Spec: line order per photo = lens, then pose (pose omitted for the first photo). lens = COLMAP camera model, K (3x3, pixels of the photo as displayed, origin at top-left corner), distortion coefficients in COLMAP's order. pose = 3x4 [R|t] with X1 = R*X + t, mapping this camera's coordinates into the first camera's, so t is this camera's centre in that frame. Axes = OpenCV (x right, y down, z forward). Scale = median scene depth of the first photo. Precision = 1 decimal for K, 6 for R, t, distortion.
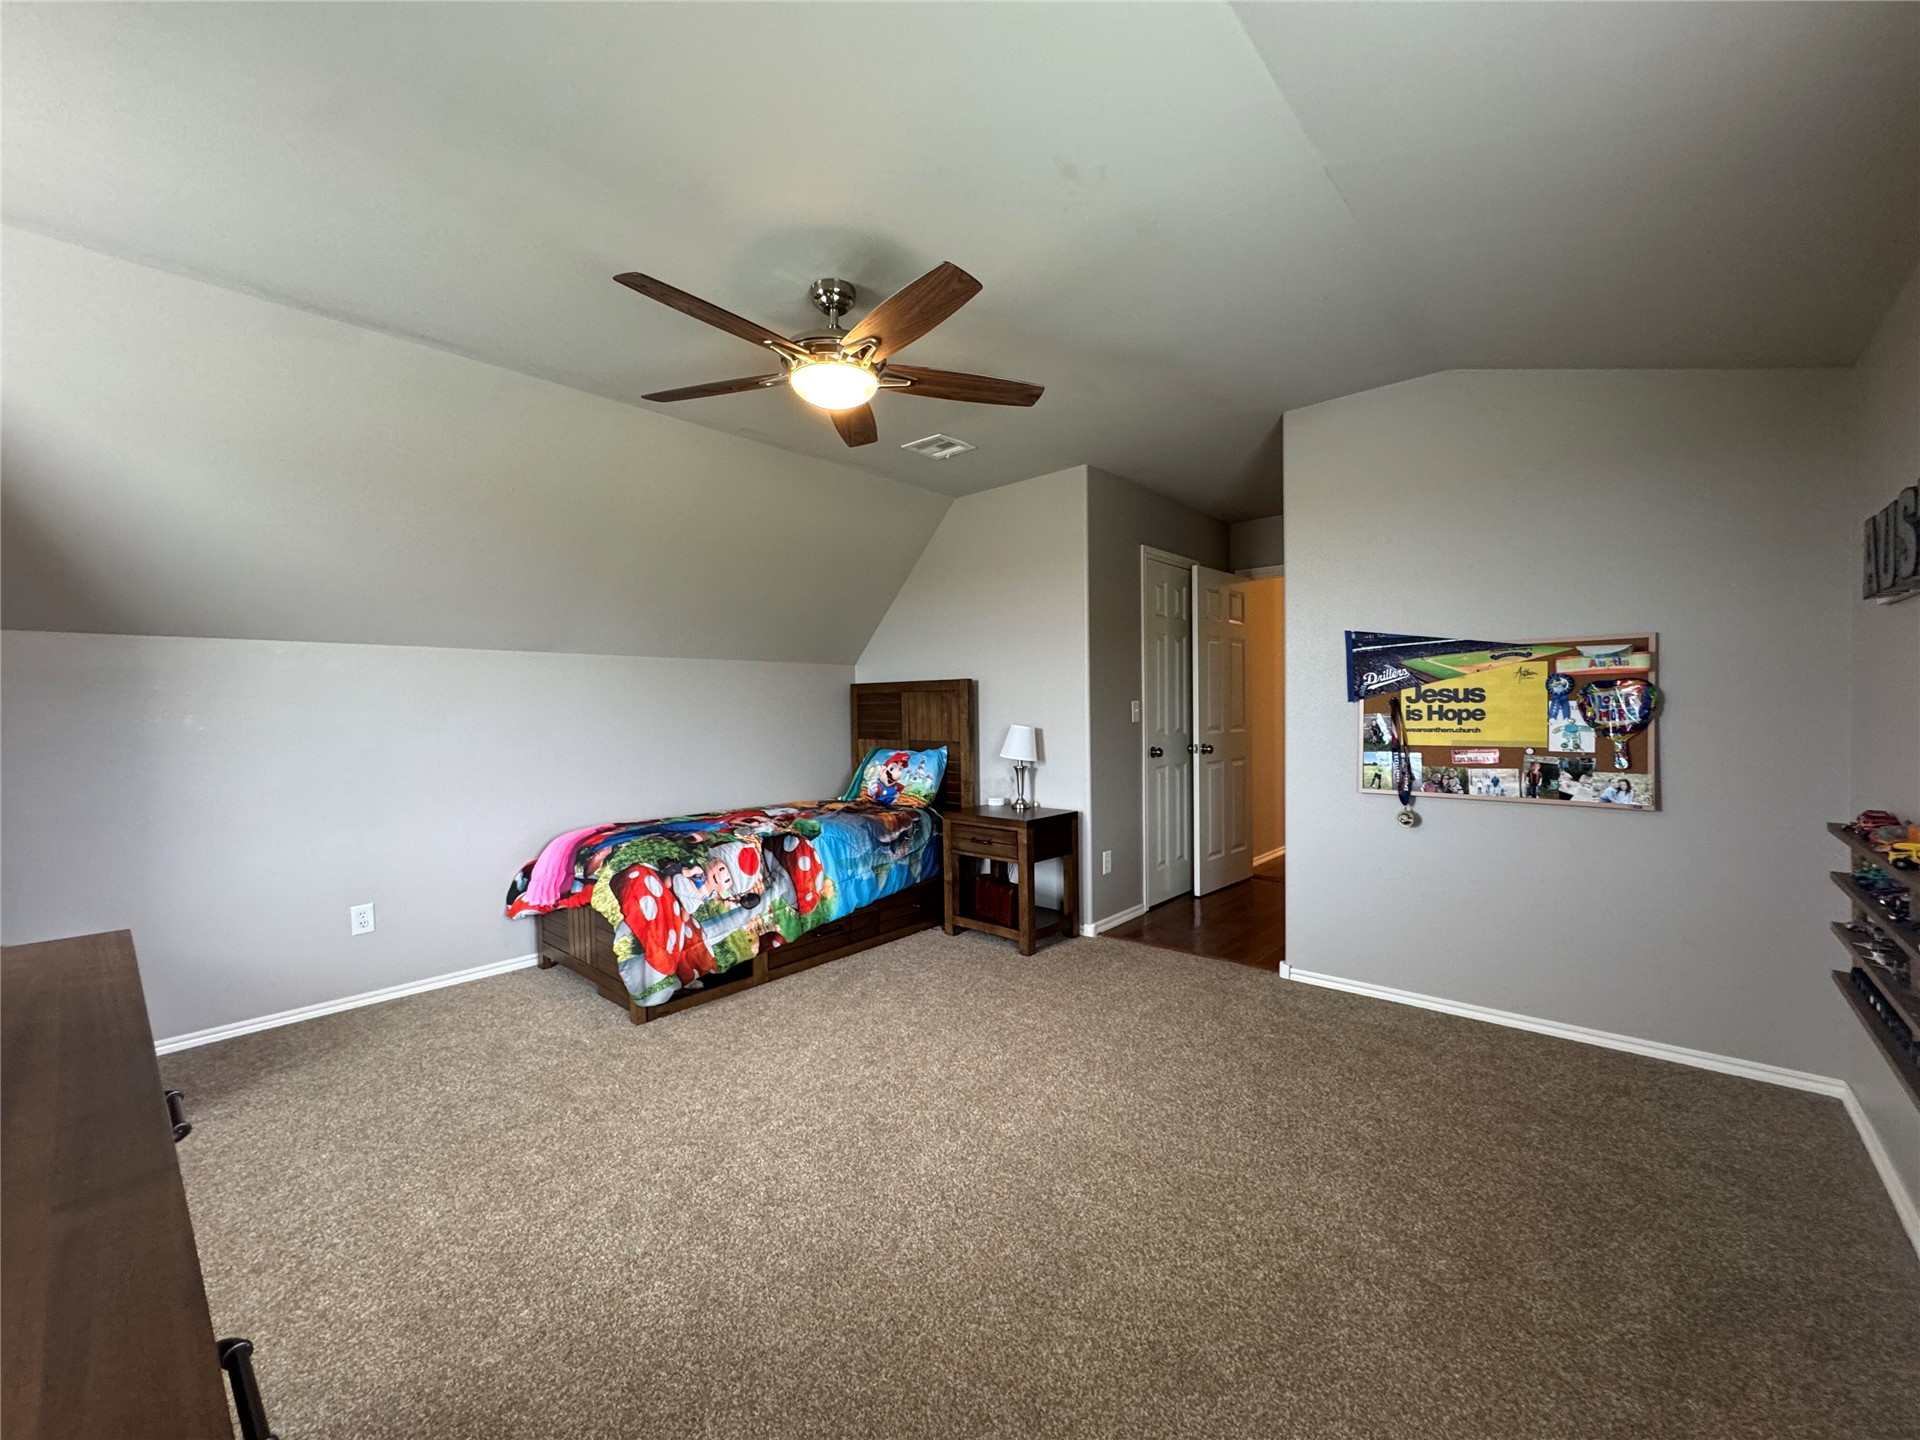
lens RADIAL K [[773.0, 0, 961.3], [0, 773.0, 716.3], [0, 0, 1]] dist [-0.001890, 0.001190]
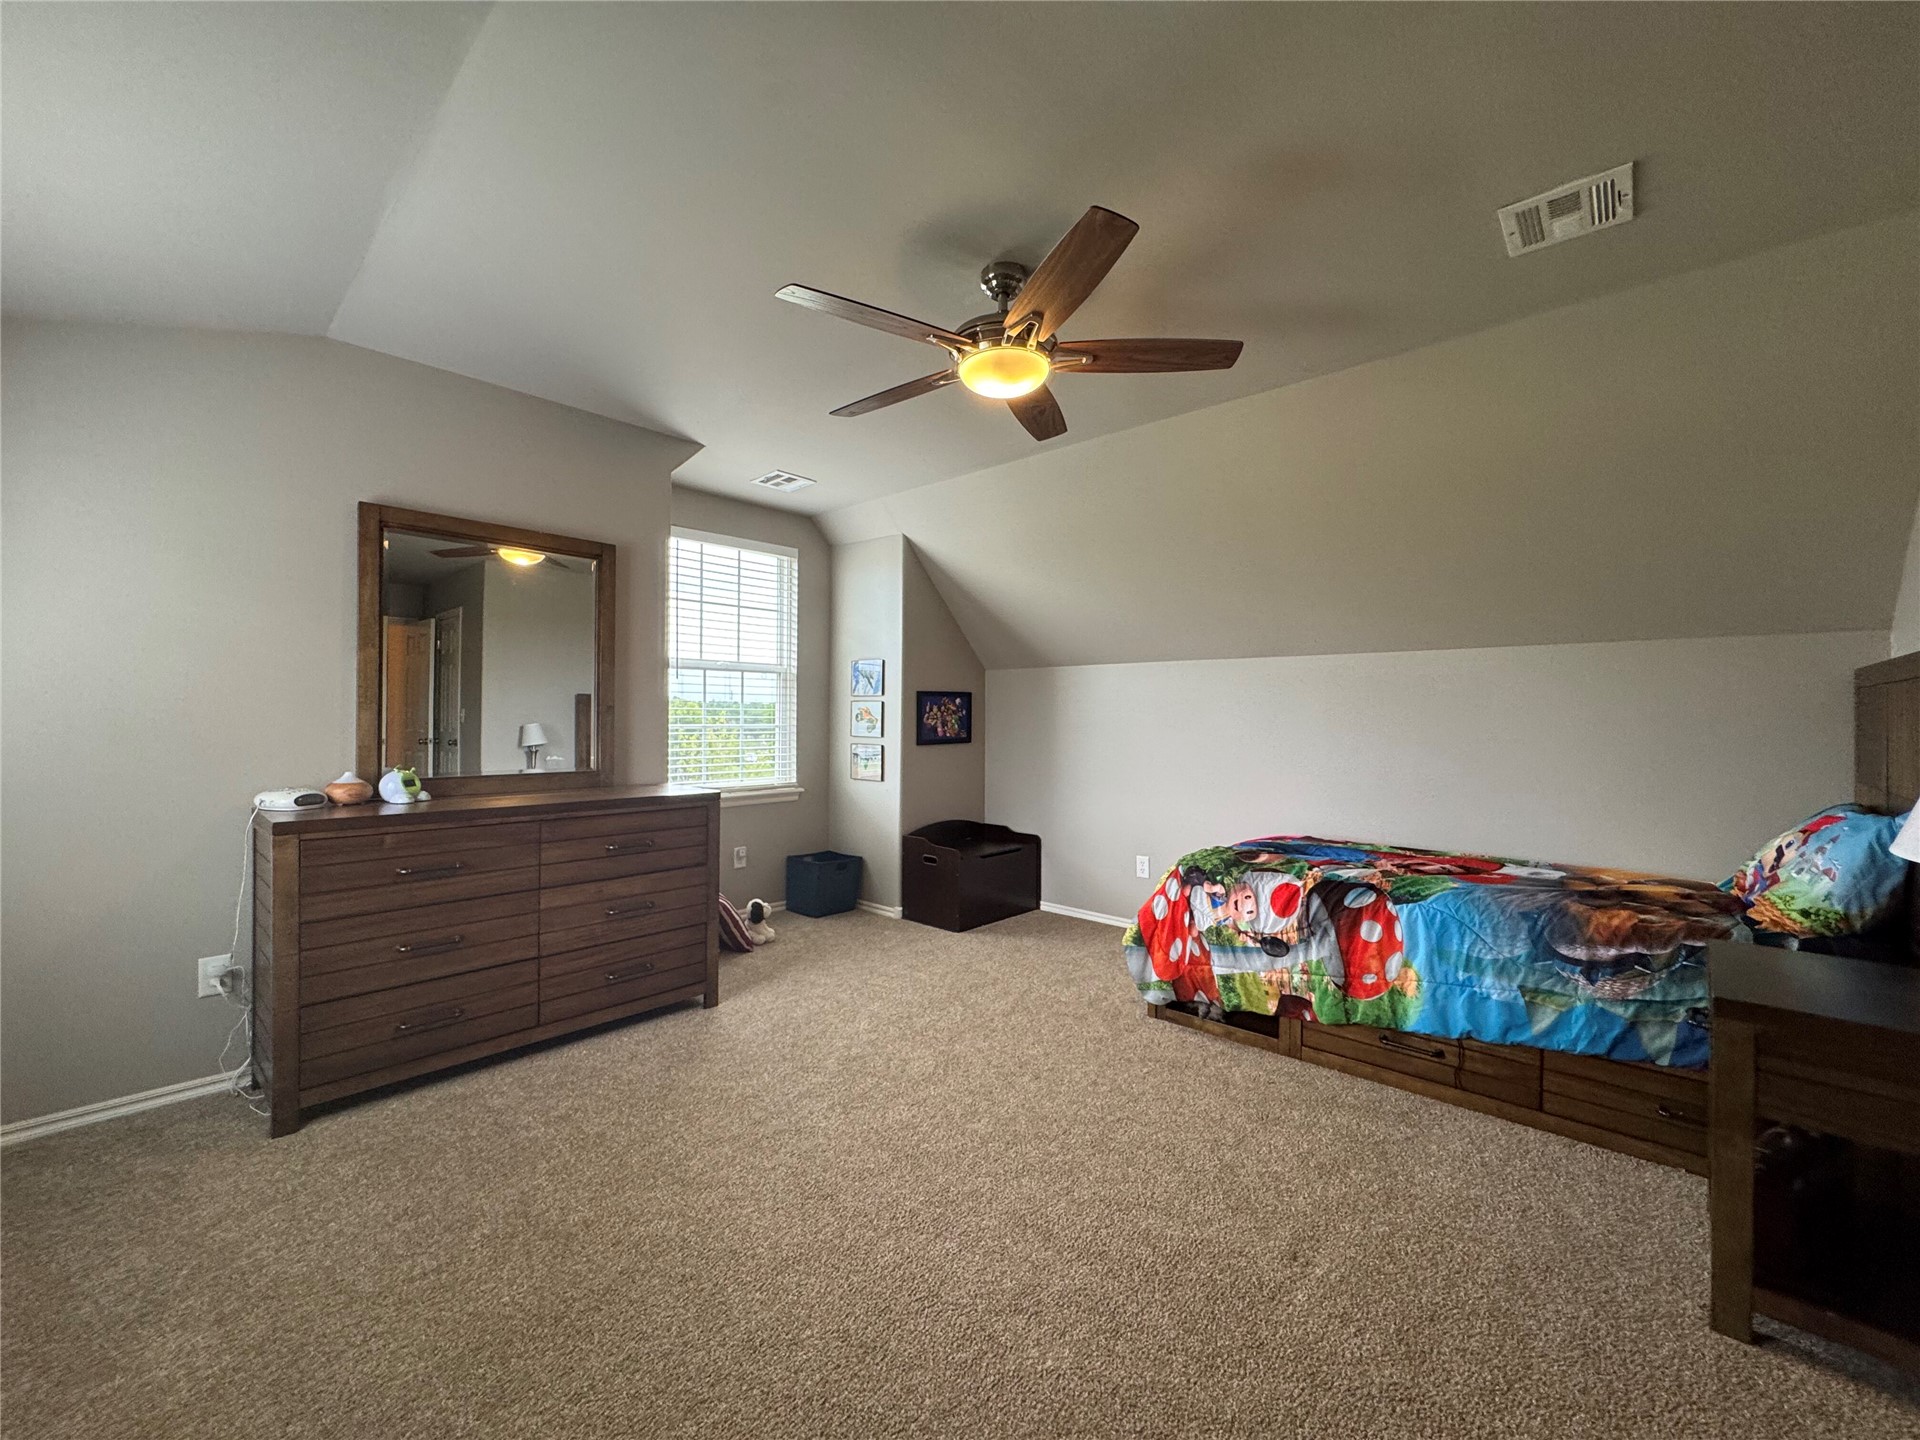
lens RADIAL K [[773.0, 0, 961.3], [0, 773.0, 716.3], [0, 0, 1]] dist [-0.001890, 0.001190]
pose [[-0.015083, 0.012540, -0.999808, 0.543706], [-0.021329, 0.999690, 0.012861, -0.009733], [0.999659, 0.021519, -0.014811, 0.663818]]
